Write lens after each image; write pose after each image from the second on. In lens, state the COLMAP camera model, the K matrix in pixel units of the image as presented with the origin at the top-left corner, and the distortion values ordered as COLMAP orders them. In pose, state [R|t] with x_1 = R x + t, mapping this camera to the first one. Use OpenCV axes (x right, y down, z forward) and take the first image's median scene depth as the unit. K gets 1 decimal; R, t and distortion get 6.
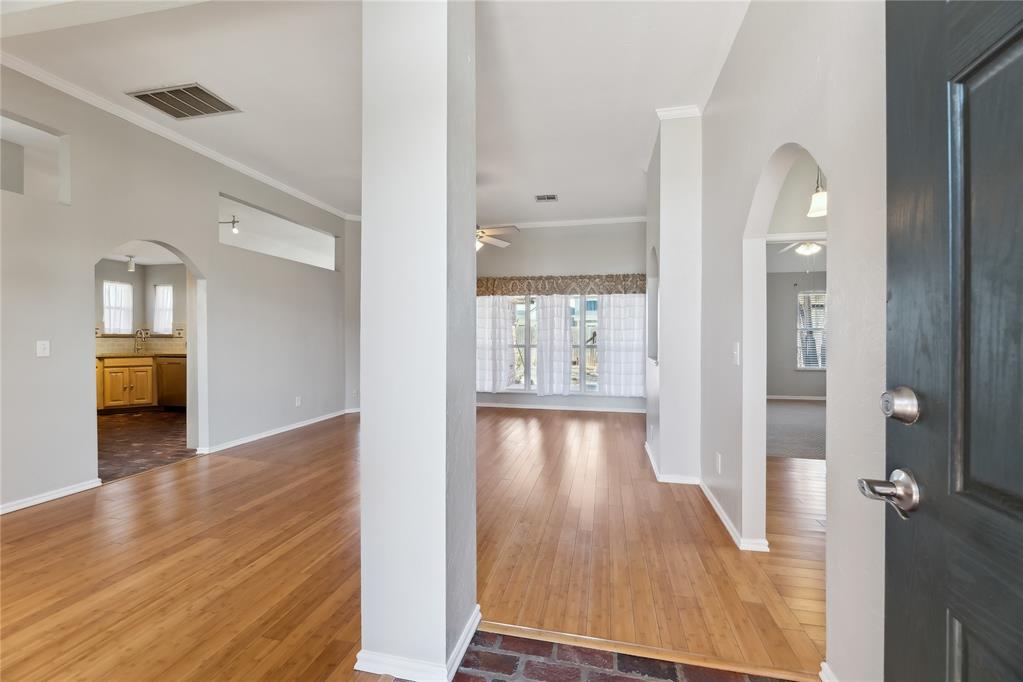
lens RADIAL K [[421.8, 0, 512.4], [0, 421.8, 340.8], [0, 0, 1]] dist [-0.001312, -0.000708]
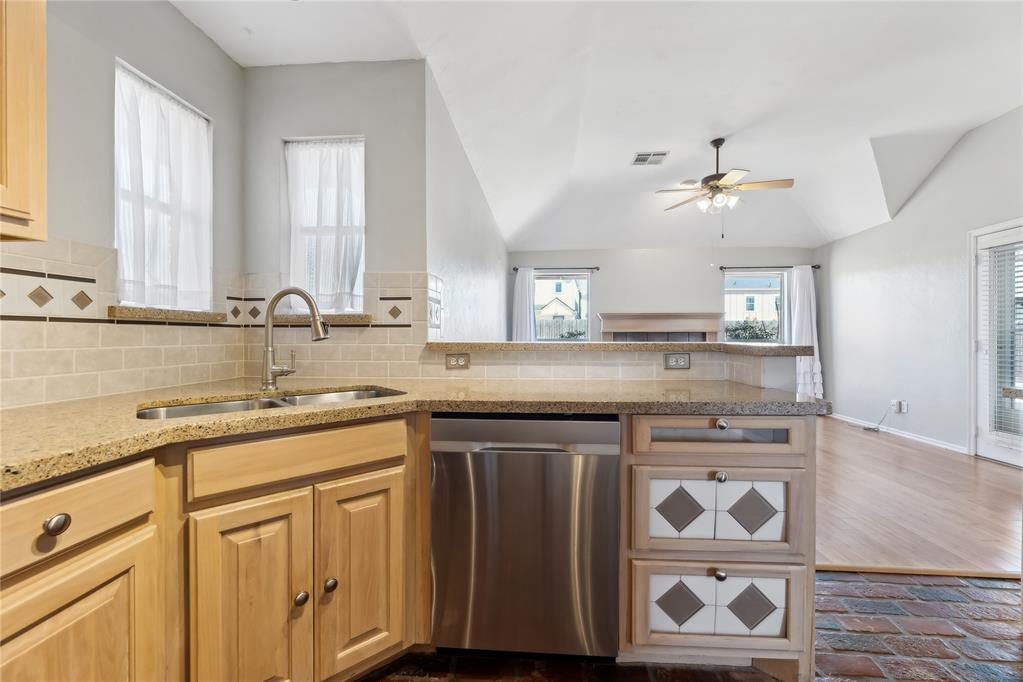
lens RADIAL K [[421.8, 0, 514.0], [0, 421.8, 336.9], [0, 0, 1]] dist [-0.001312, -0.000708]
pose [[0.989354, -0.002105, 0.145512, -0.837740], [0.003129, 0.999972, -0.006808, 0.001170], [-0.145493, 0.007191, 0.989333, 0.792814]]
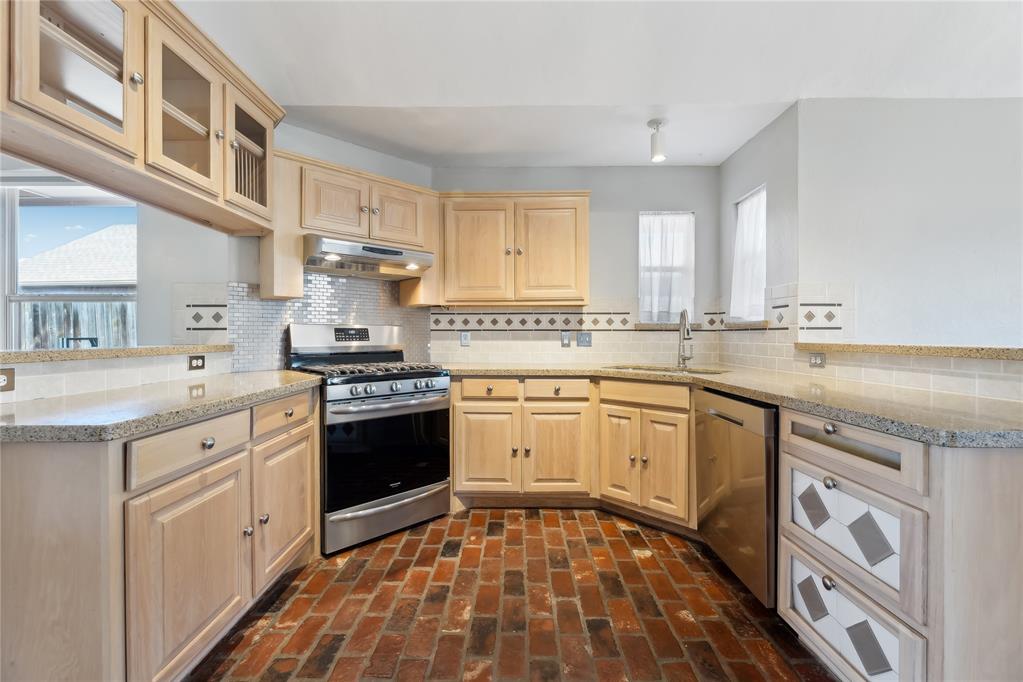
lens RADIAL K [[421.8, 0, 509.0], [0, 421.8, 338.8], [0, 0, 1]] dist [-0.001312, -0.000708]
pose [[0.202510, 0.004617, -0.979269, -0.553264], [-0.009535, 0.999951, 0.002743, 0.001083], [0.979234, 0.008782, 0.202544, 0.792713]]
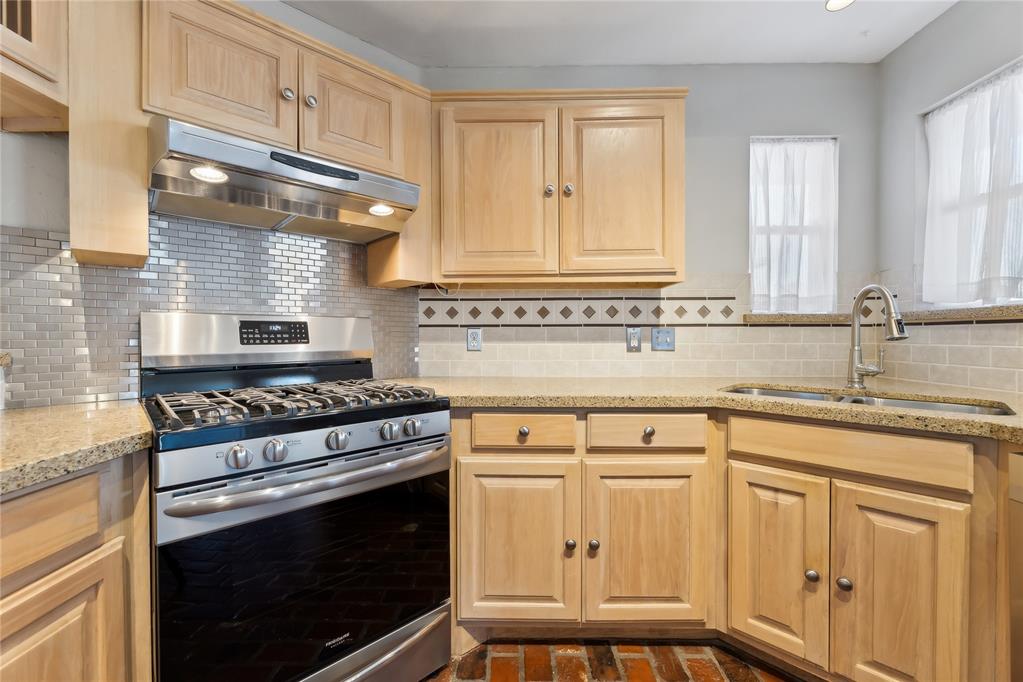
lens RADIAL K [[421.8, 0, 509.4], [0, 421.8, 338.1], [0, 0, 1]] dist [-0.001312, -0.000708]
pose [[0.203015, 0.003334, -0.979170, -0.741601], [-0.007370, 0.999971, 0.001877, 0.001261], [0.979148, 0.006835, 0.203034, 0.805097]]
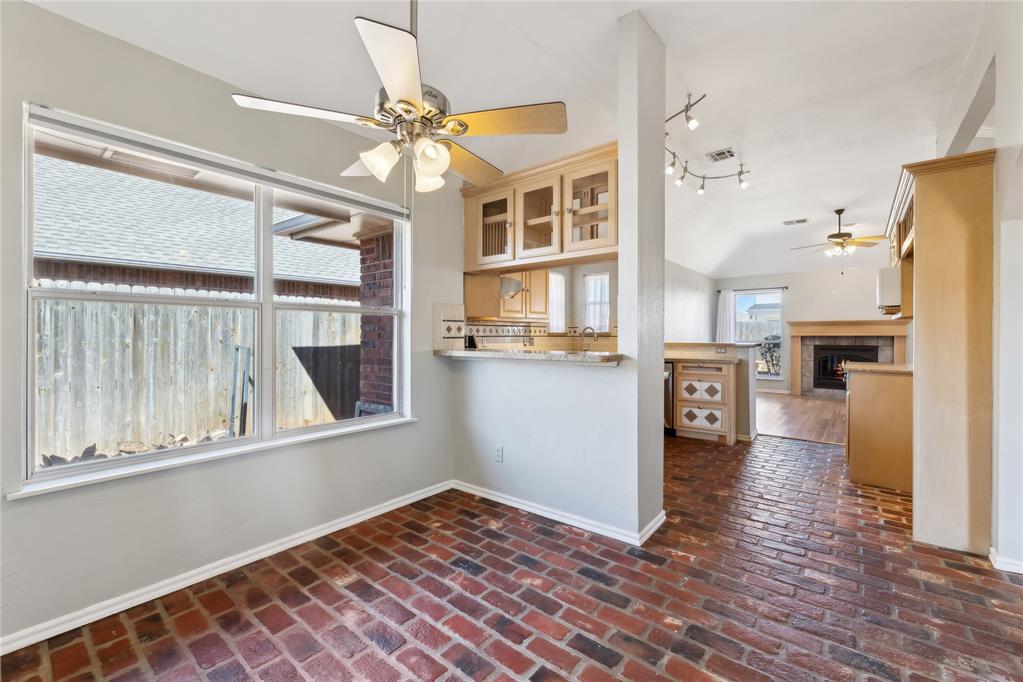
lens RADIAL K [[421.8, 0, 509.7], [0, 421.8, 334.7], [0, 0, 1]] dist [-0.001312, -0.000708]
pose [[0.891653, -0.002684, -0.452711, -0.676639], [-0.002200, 0.999945, -0.010261, -0.002772], [0.452713, 0.010145, 0.891598, 0.190999]]
